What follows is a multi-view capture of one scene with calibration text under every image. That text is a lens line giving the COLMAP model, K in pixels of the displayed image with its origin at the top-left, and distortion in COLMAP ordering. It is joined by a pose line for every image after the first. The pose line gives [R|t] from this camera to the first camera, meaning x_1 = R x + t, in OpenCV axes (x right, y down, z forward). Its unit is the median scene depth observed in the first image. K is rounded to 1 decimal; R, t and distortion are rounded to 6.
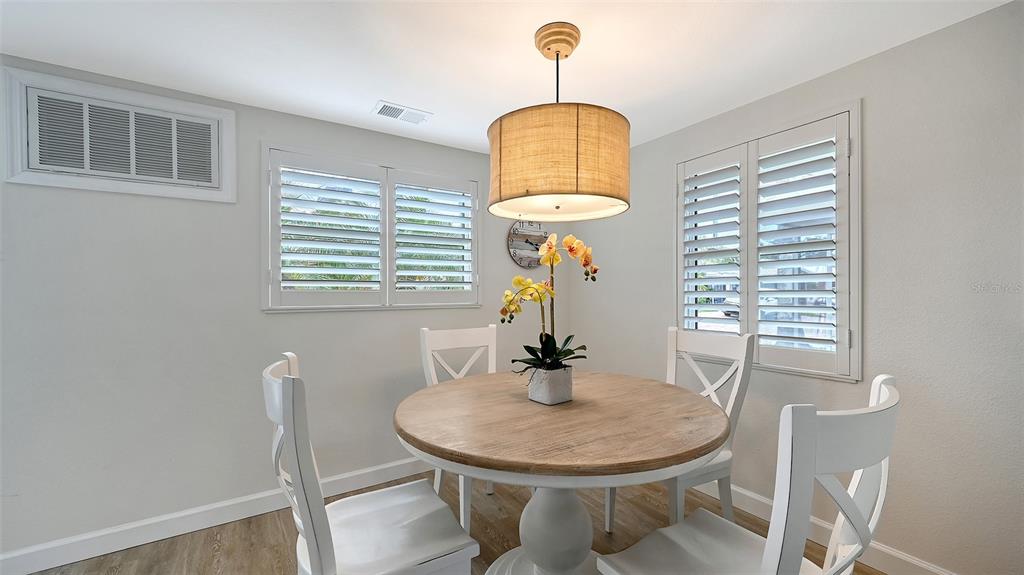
lens RADIAL K [[406.8, 0, 524.9], [0, 406.8, 295.7], [0, 0, 1]] dist [0.000561, 0.000105]
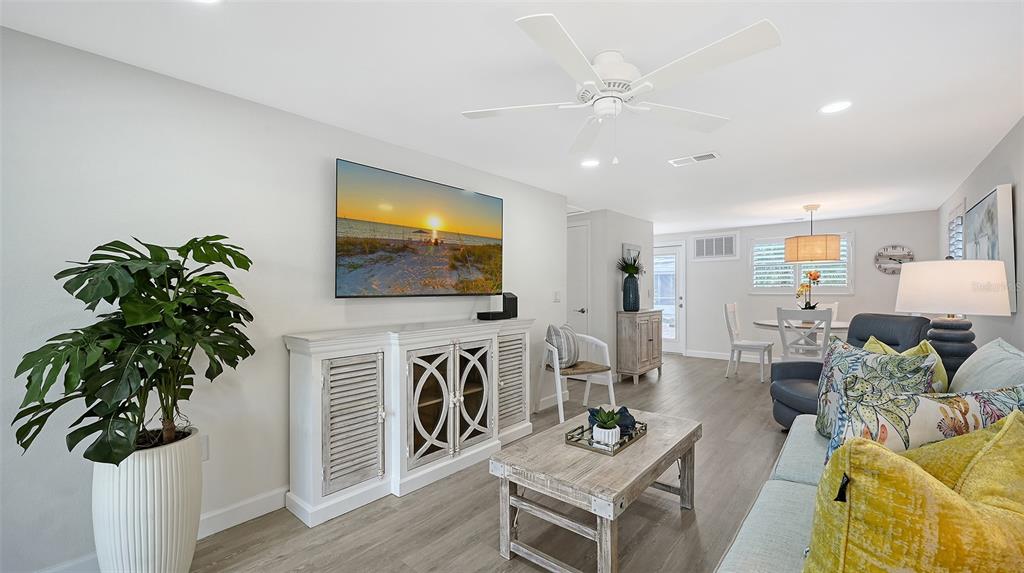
lens RADIAL K [[416.0, 0, 511.1], [0, 416.0, 284.4], [0, 0, 1]] dist [0.001056, 0.000088]
pose [[0.278680, -0.007595, -0.960354, 2.292328], [-0.000528, 0.999967, -0.008061, -0.012875], [0.960384, 0.002754, 0.278667, -1.941117]]
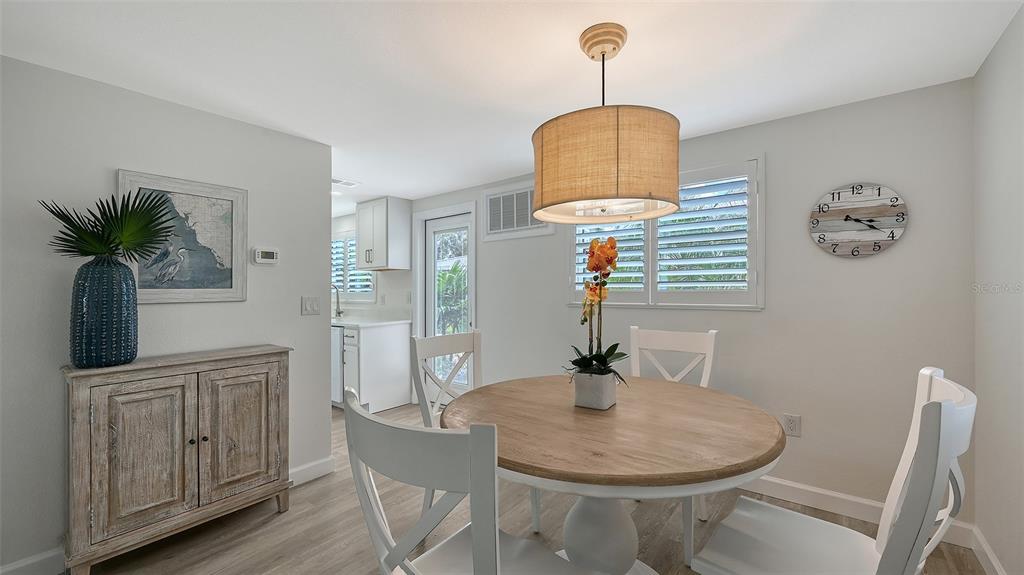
lens RADIAL K [[407.1, 0, 510.0], [0, 407.1, 288.1], [0, 0, 1]] dist [-0.000787, -0.000098]
pose [[0.318476, 0.000720, -0.947931, 0.852595], [0.001700, 0.999998, 0.001331, -0.031375], [0.947929, -0.002035, 0.318474, 0.425662]]
